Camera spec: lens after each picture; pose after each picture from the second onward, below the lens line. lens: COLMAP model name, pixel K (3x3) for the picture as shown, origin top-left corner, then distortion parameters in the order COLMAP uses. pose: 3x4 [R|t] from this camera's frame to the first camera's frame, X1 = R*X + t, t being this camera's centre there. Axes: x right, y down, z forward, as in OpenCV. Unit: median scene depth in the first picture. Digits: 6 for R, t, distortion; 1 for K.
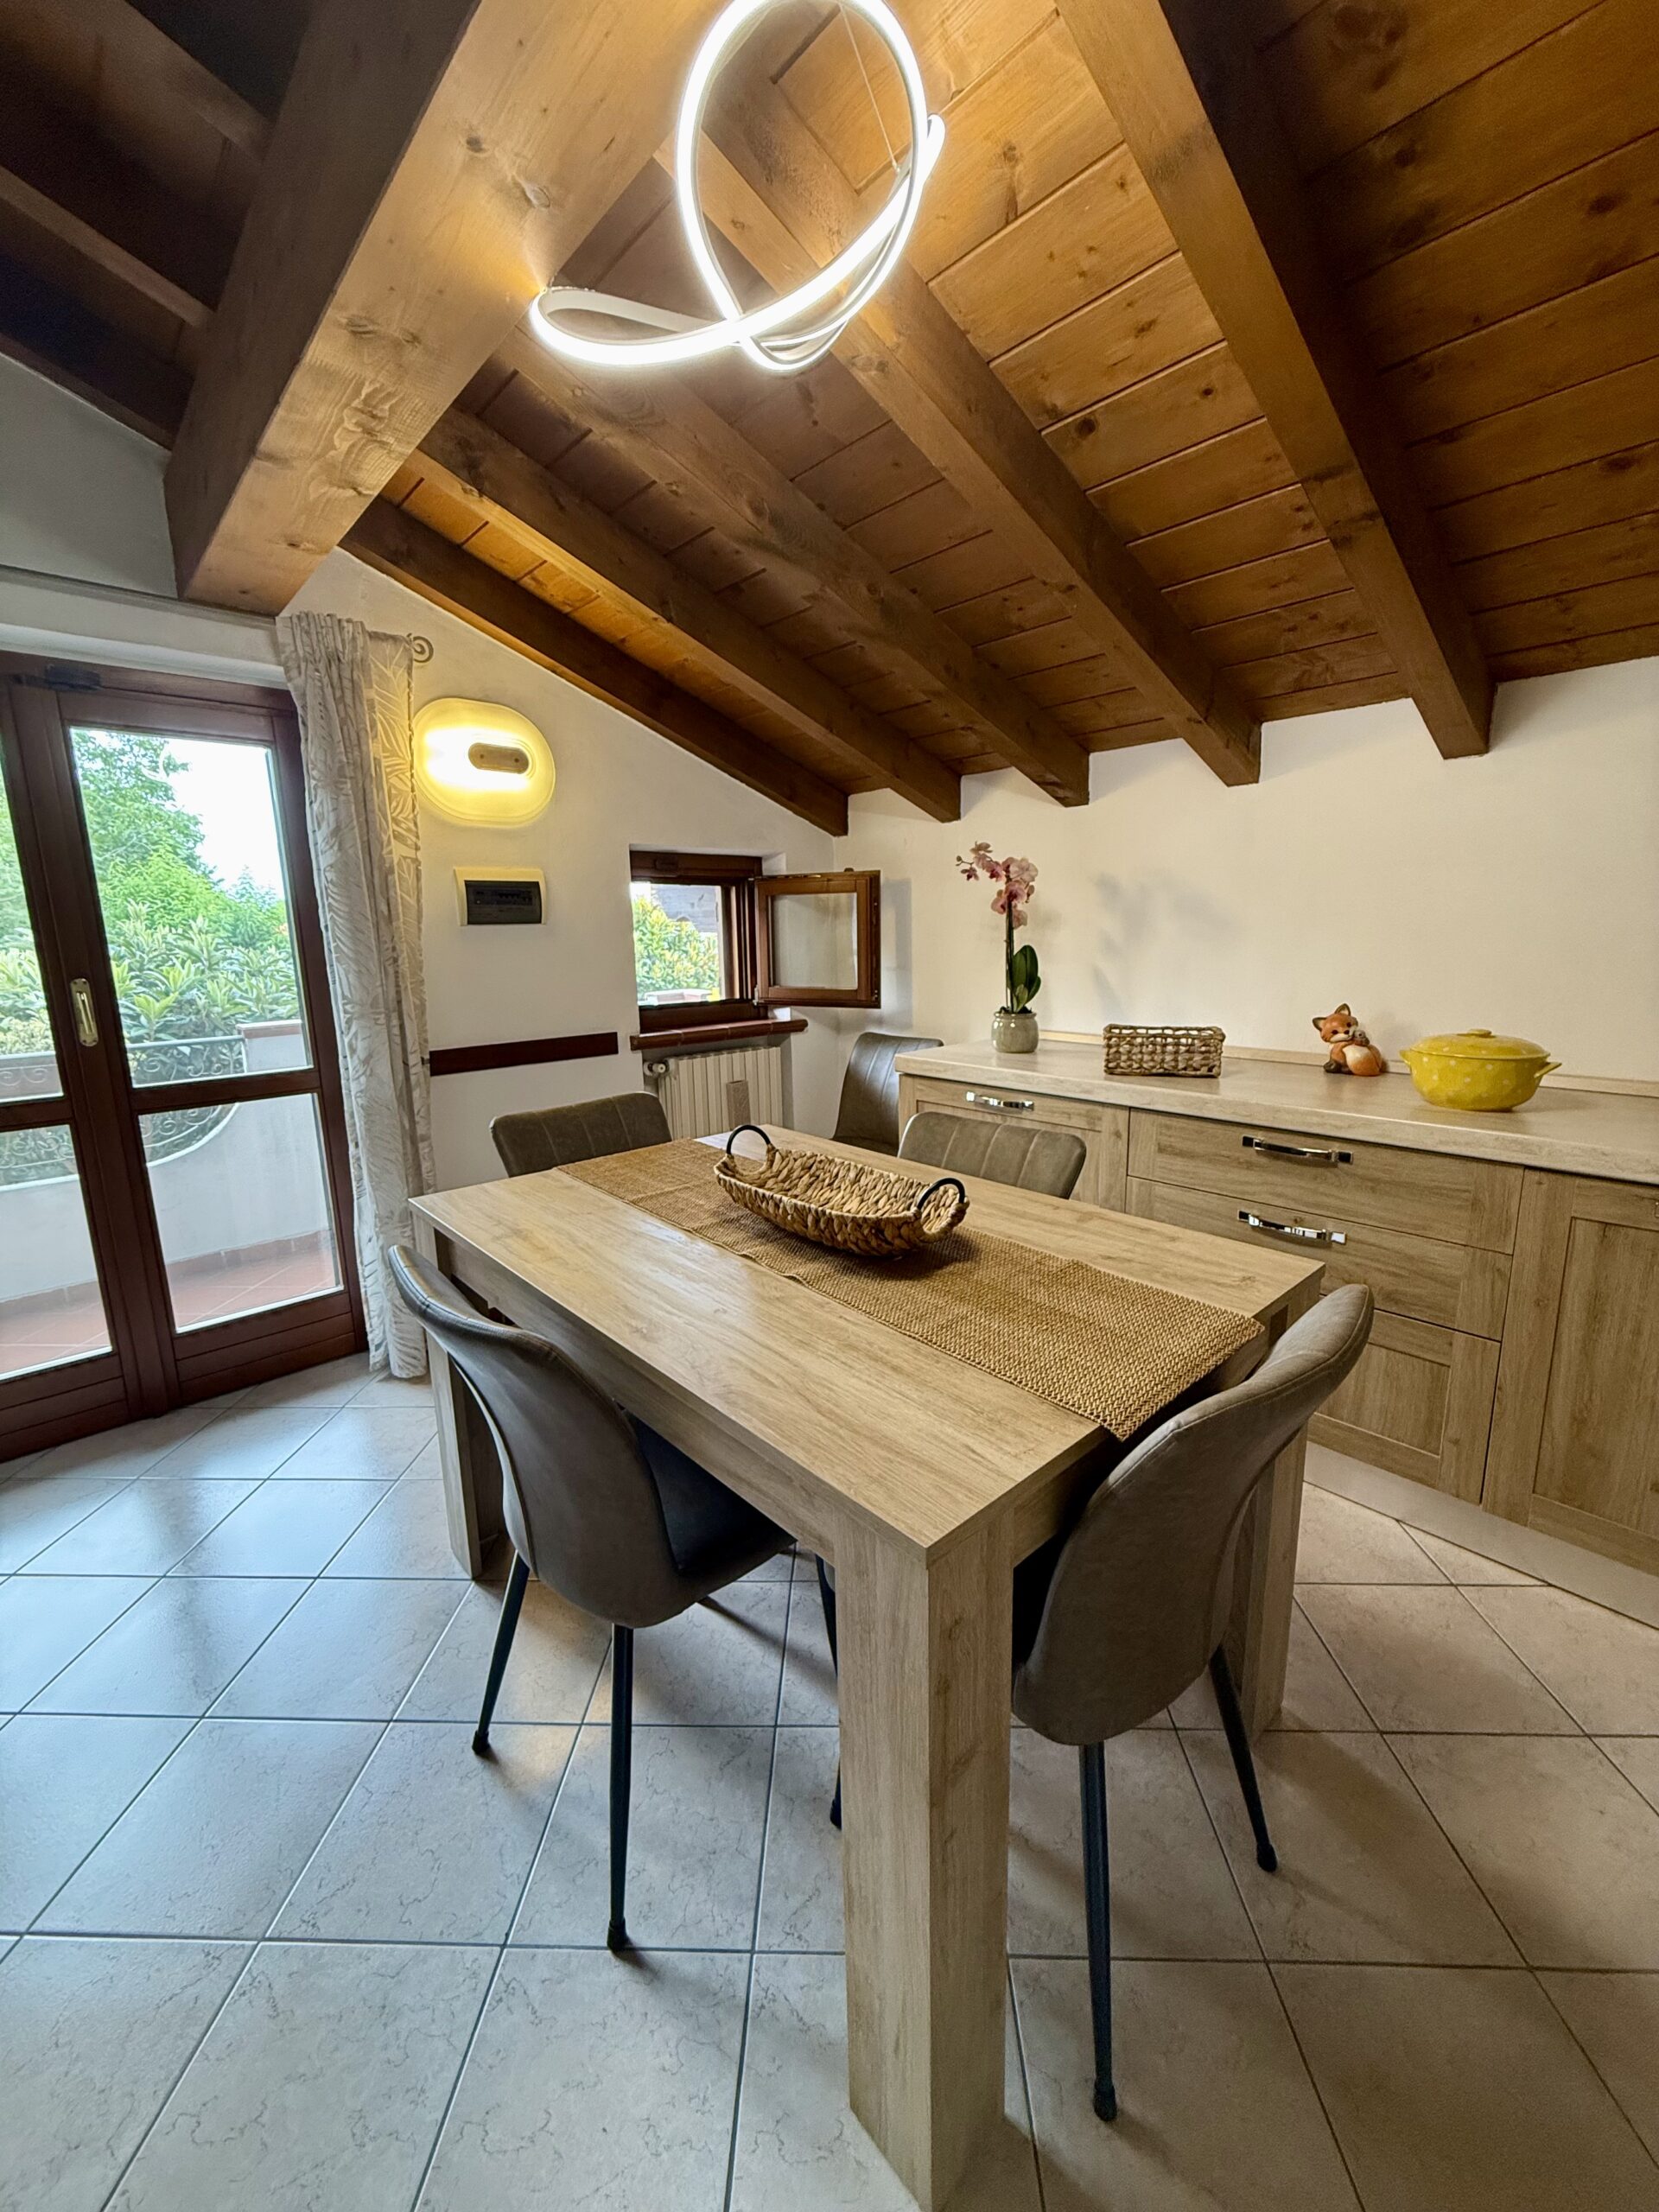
lens RADIAL K [[882.9, 0, 828.3], [0, 882.9, 1097.6], [0, 0, 1]] dist [0.000466, -0.000079]
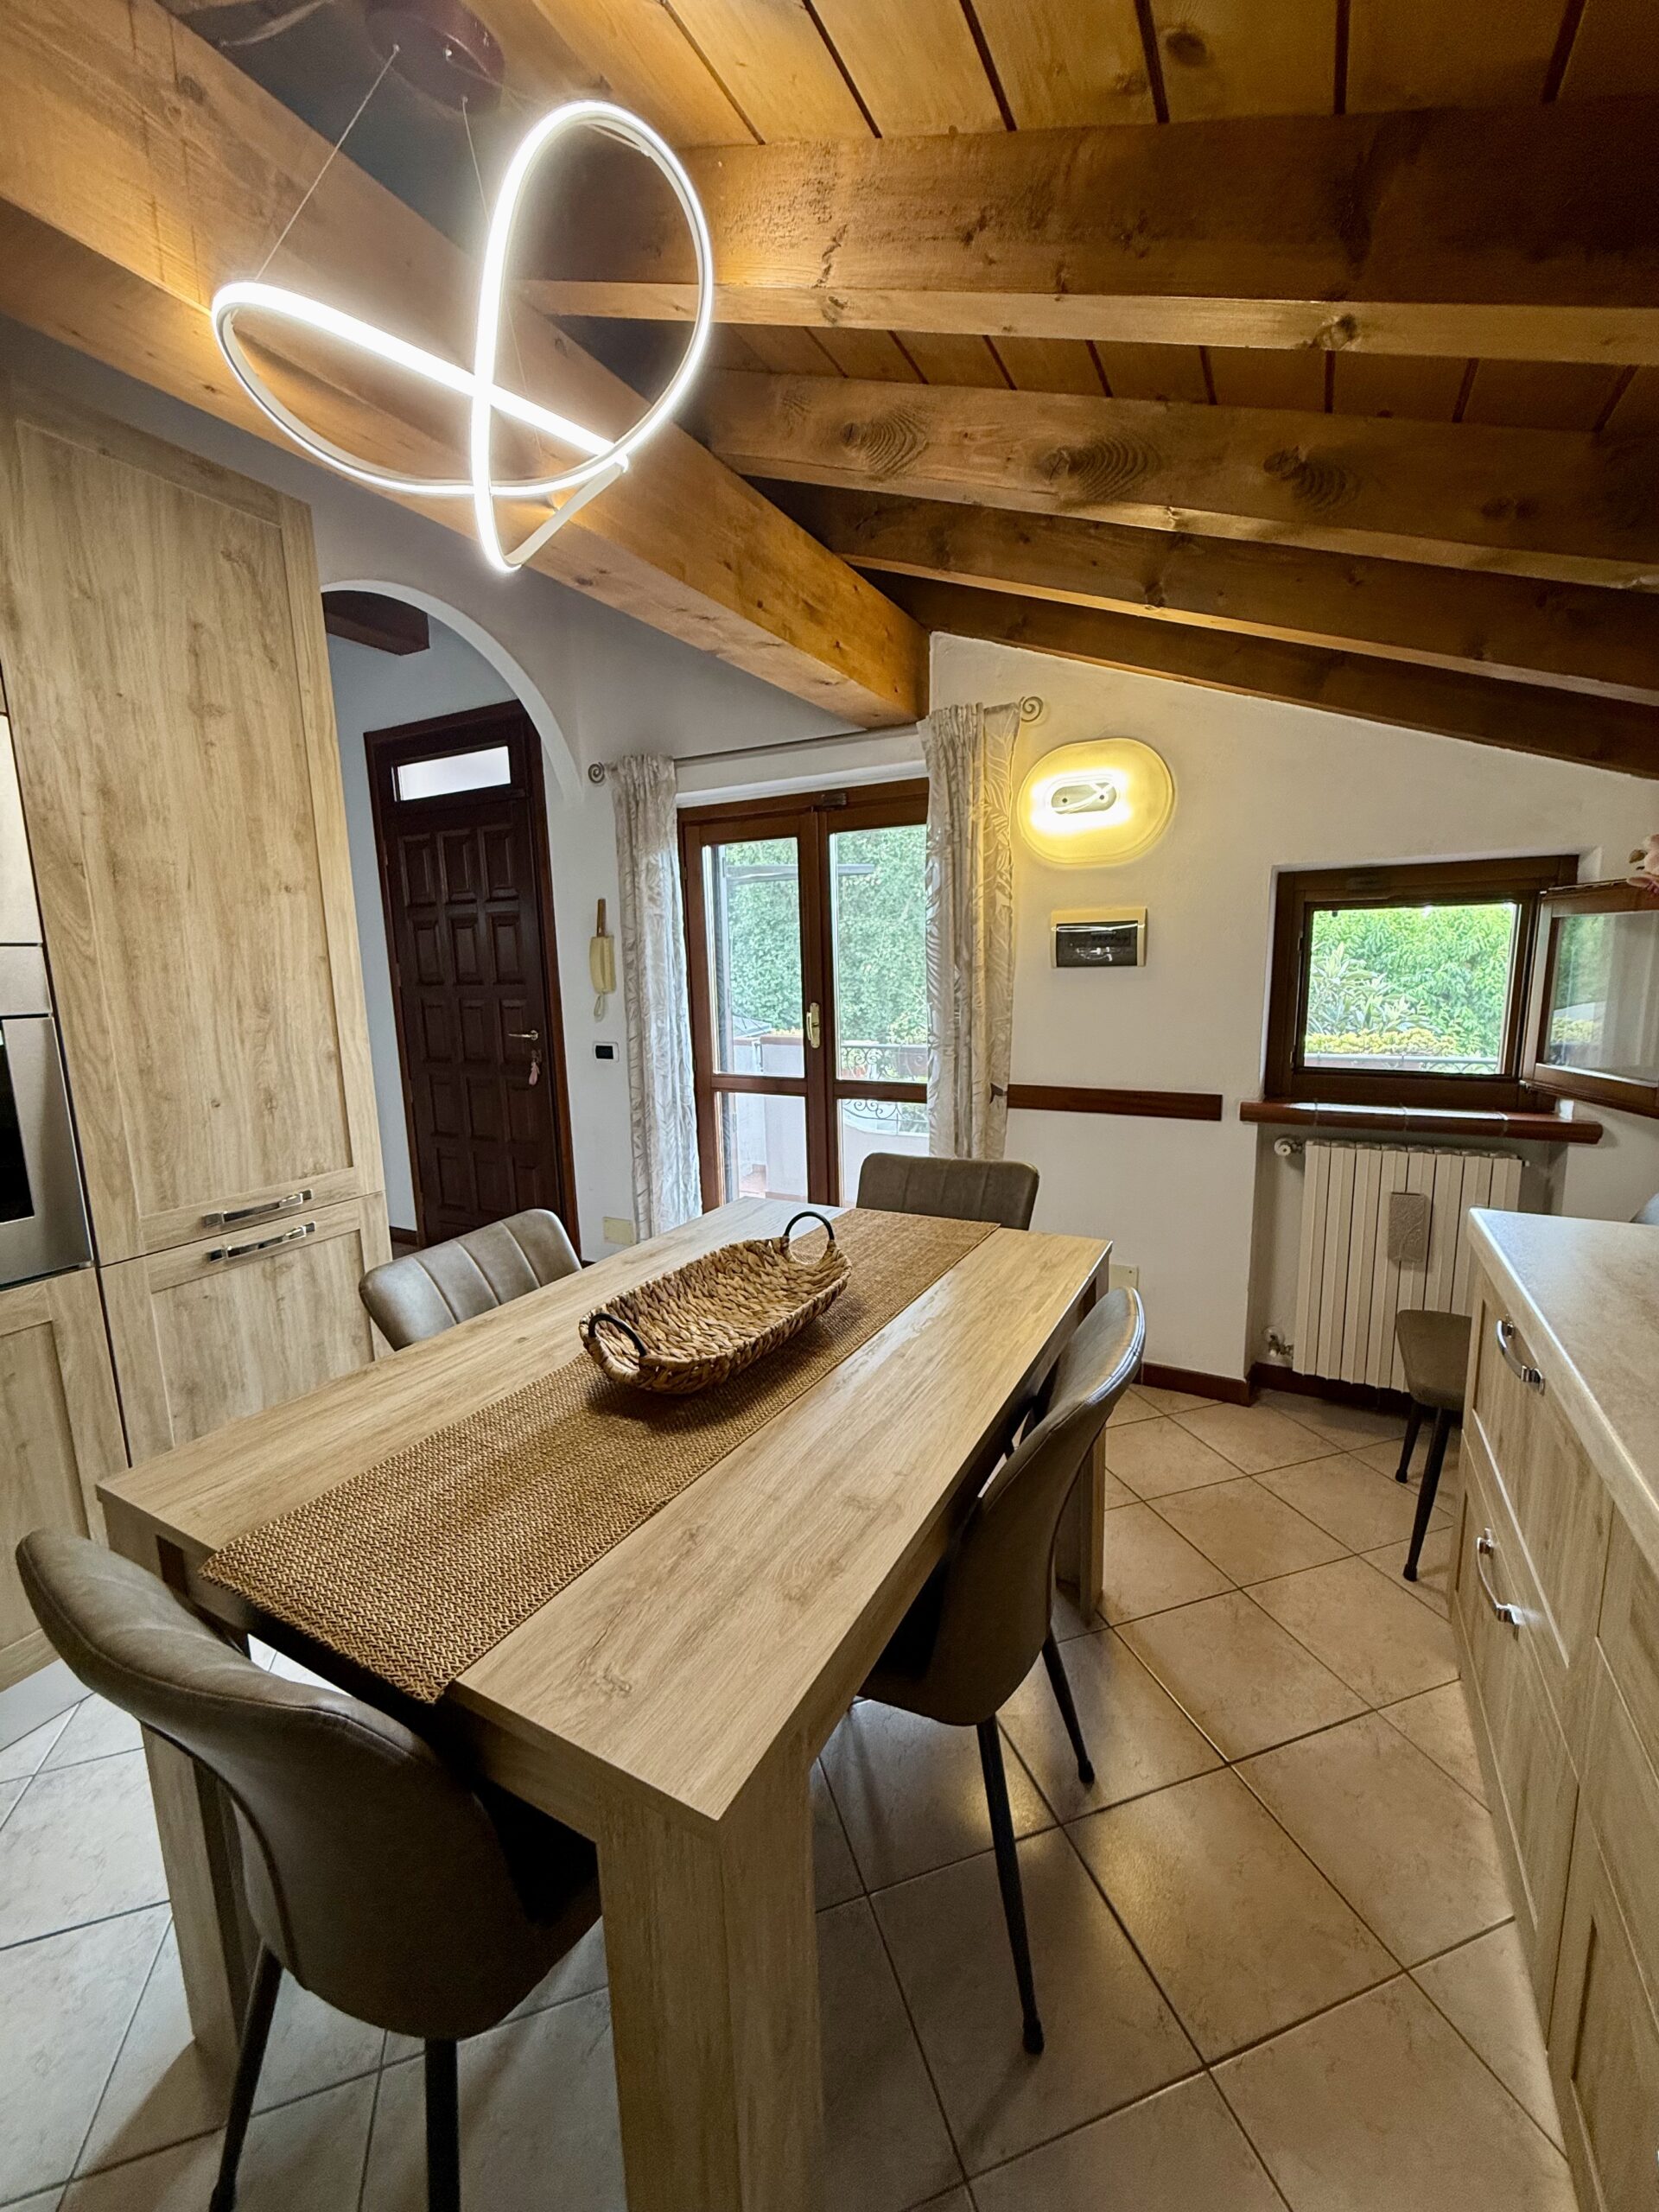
lens RADIAL K [[882.9, 0, 828.3], [0, 882.9, 1097.6], [0, 0, 1]] dist [0.000466, -0.000079]
pose [[0.331459, 0.159308, -0.929923, 0.509167], [-0.161258, 0.980703, 0.110530, -0.129432], [0.929586, 0.113321, 0.350752, 0.455979]]
